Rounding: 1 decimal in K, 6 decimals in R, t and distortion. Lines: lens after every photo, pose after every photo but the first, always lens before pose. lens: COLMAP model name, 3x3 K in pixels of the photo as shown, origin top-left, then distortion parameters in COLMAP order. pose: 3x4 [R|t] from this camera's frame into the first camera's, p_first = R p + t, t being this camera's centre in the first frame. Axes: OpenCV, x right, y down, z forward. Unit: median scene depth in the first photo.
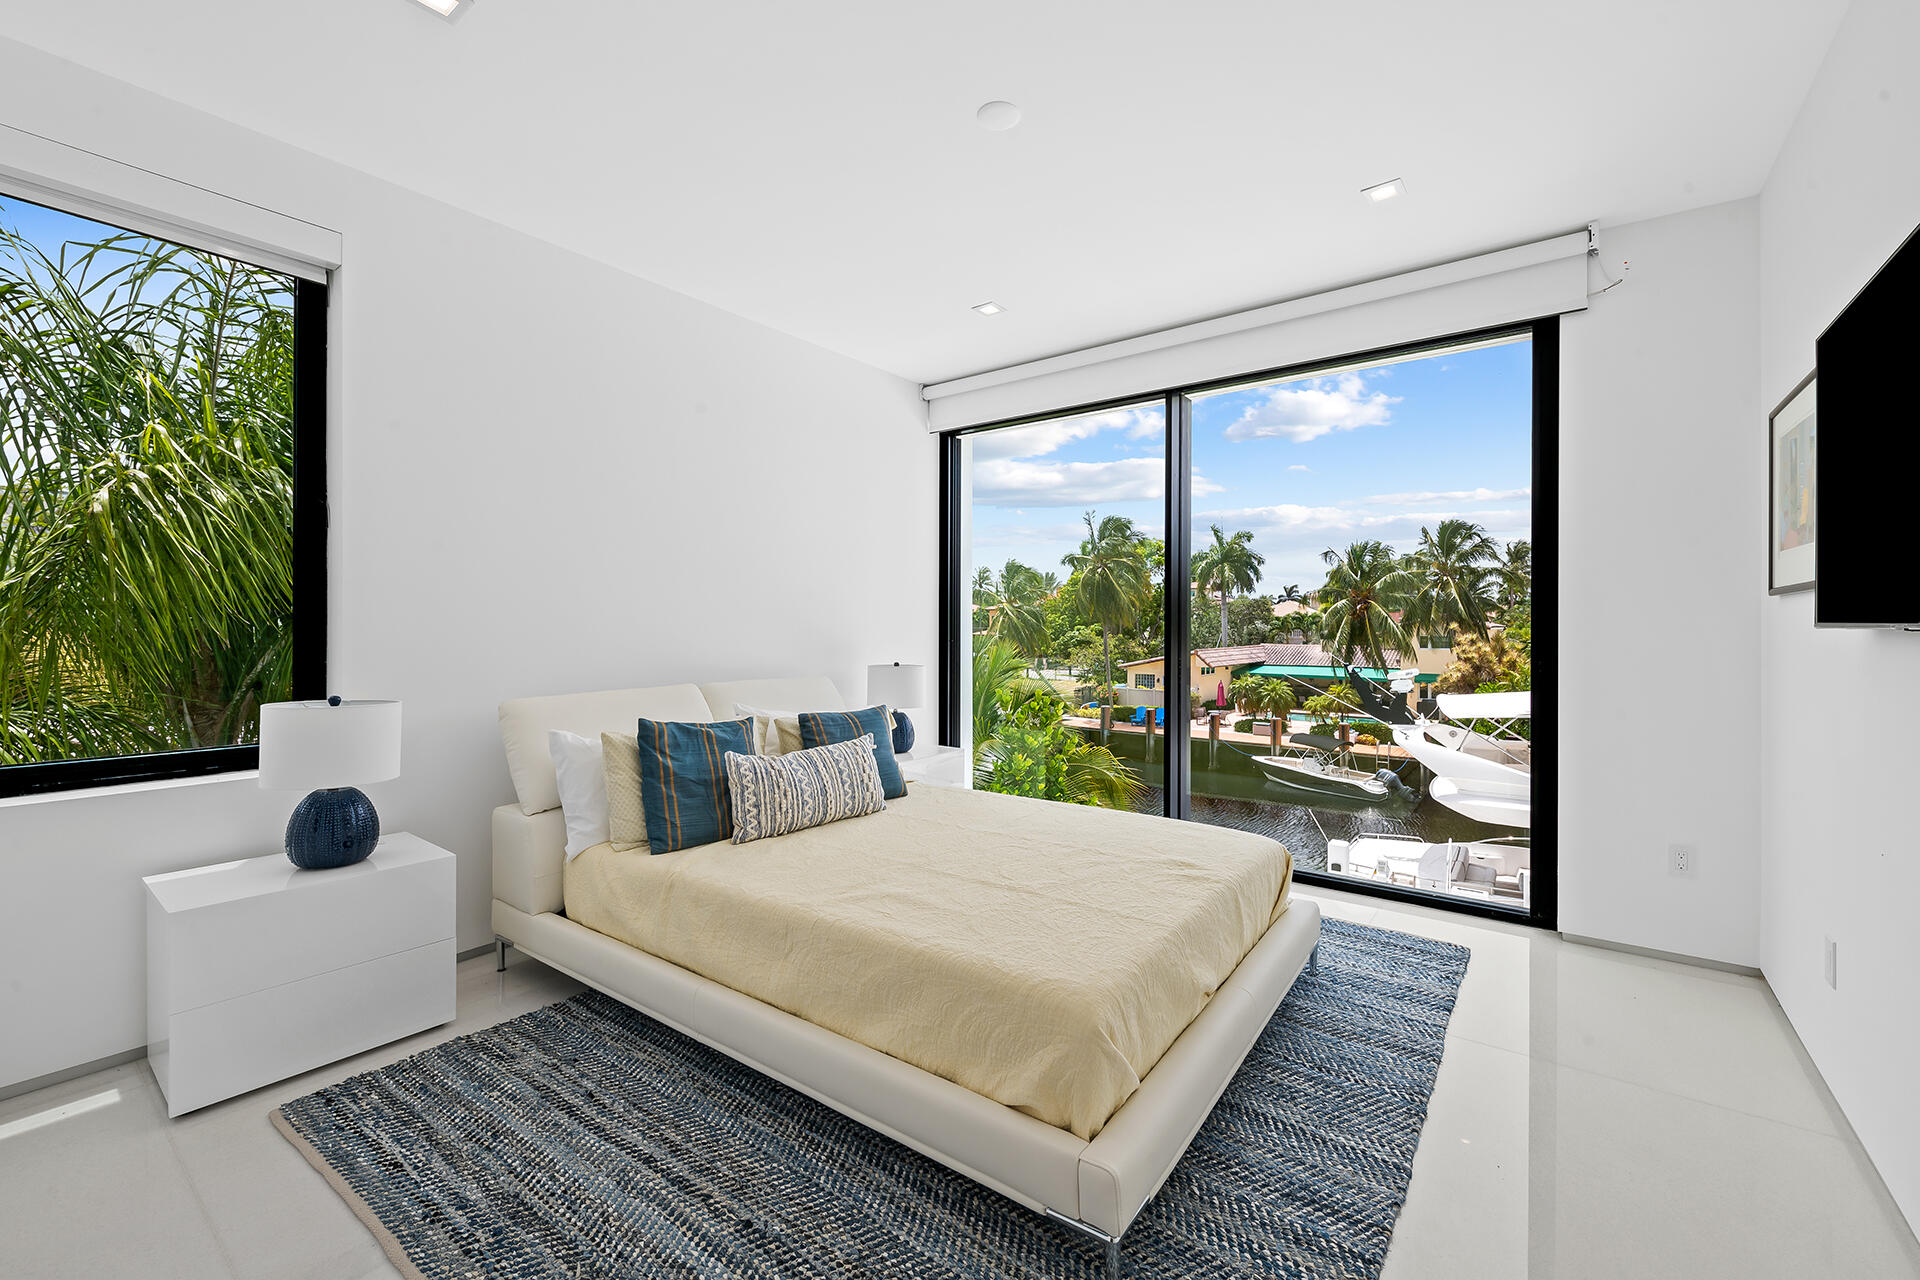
lens RADIAL K [[791.7, 0, 972.9], [0, 791.7, 633.6], [0, 0, 1]] dist [-0.001406, -0.000263]
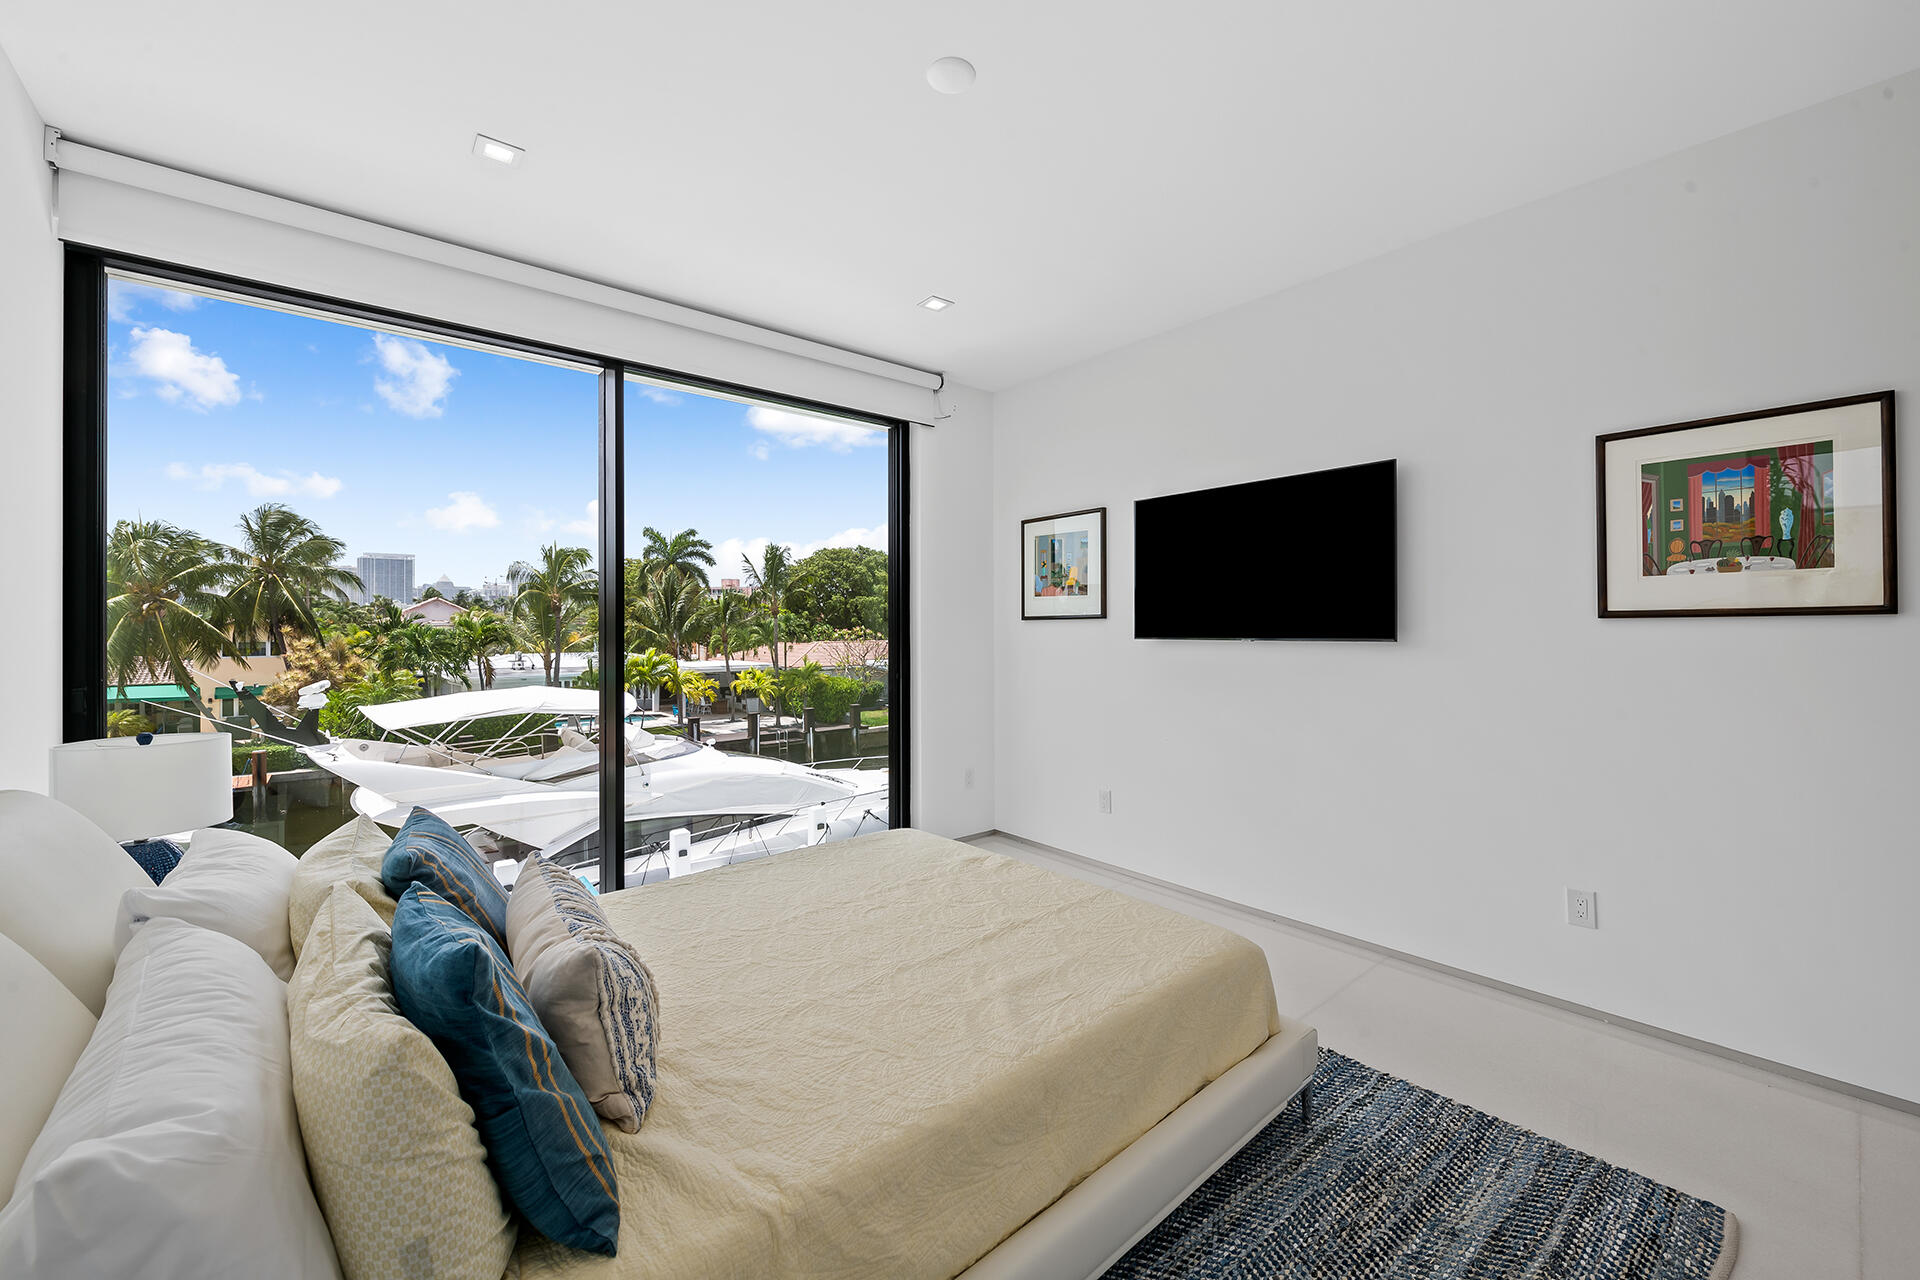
lens RADIAL K [[759.3, 0, 966.2], [0, 759.3, 626.8], [0, 0, 1]] dist [-0.001510, -0.000019]
pose [[0.218831, 0.000075, 0.975763, -0.467132], [0.011734, 0.999927, -0.002708, -0.018590], [-0.975692, 0.012043, 0.218814, 0.472939]]
